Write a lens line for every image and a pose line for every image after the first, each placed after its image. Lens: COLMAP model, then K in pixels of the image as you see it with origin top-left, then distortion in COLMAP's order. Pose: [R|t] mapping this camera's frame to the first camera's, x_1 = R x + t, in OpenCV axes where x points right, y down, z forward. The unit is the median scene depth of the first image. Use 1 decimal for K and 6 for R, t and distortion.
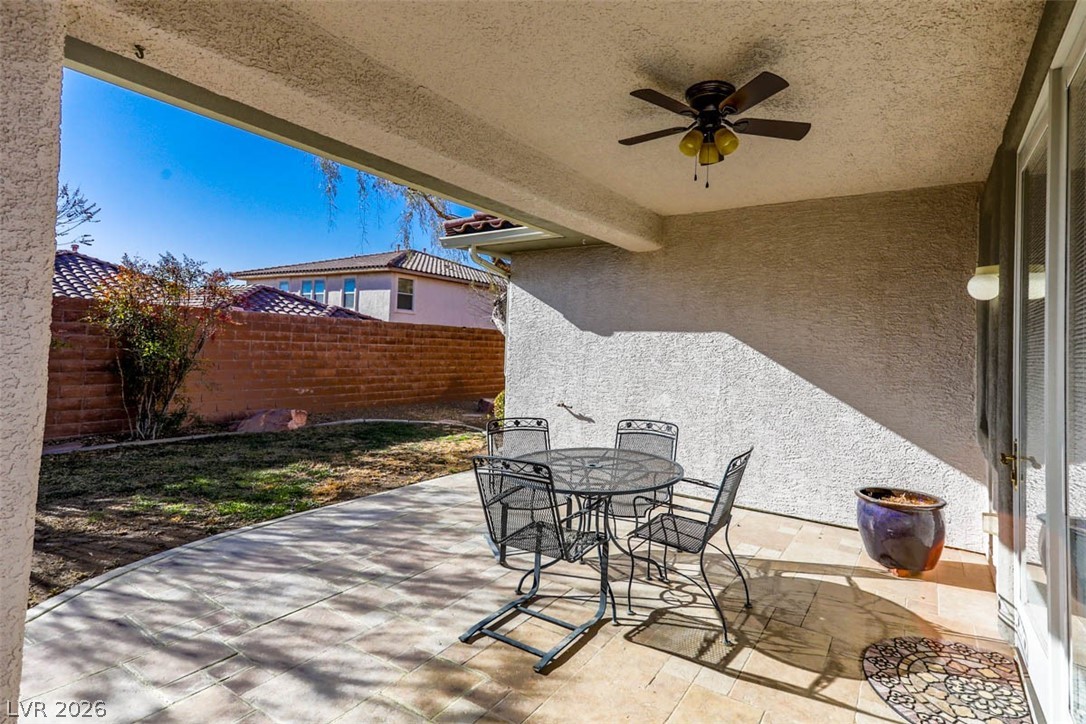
lens RADIAL K [[528.7, 0, 555.1], [0, 528.7, 352.3], [0, 0, 1]] dist [0.036771, -0.000486]
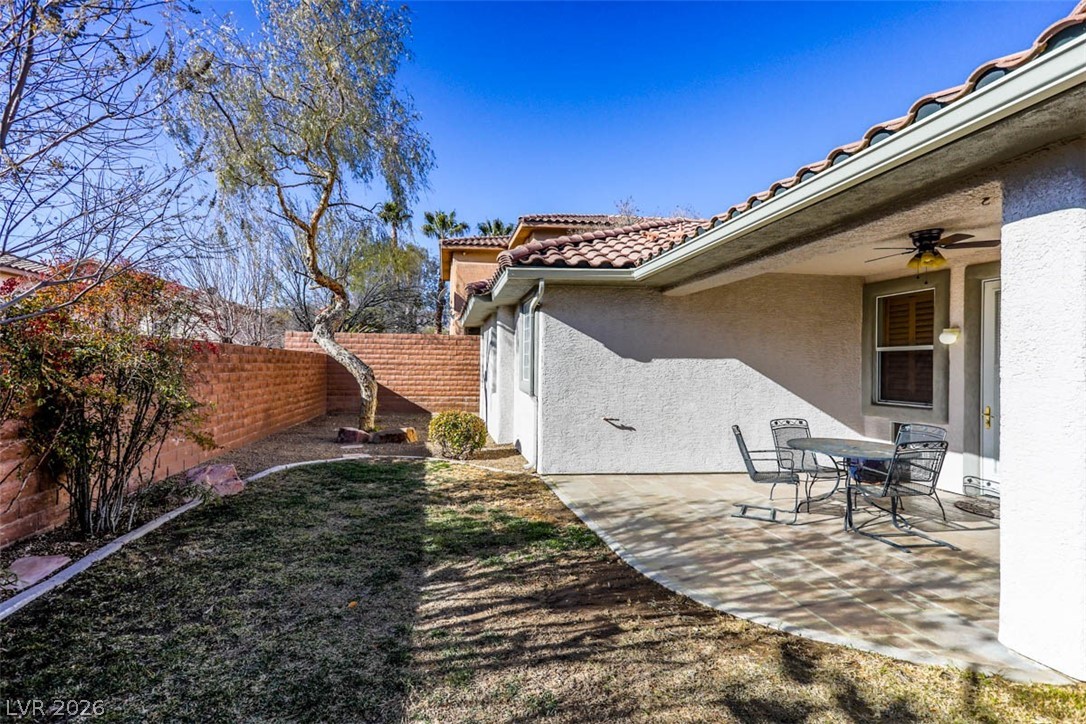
lens RADIAL K [[524.7, 0, 525.9], [0, 524.7, 360.1], [0, 0, 1]] dist [0.033027, -0.001120]
pose [[0.774142, -0.023212, 0.632586, -1.337333], [0.028956, 0.999580, 0.001243, -0.062825], [-0.632349, 0.017355, 0.774489, 0.283435]]
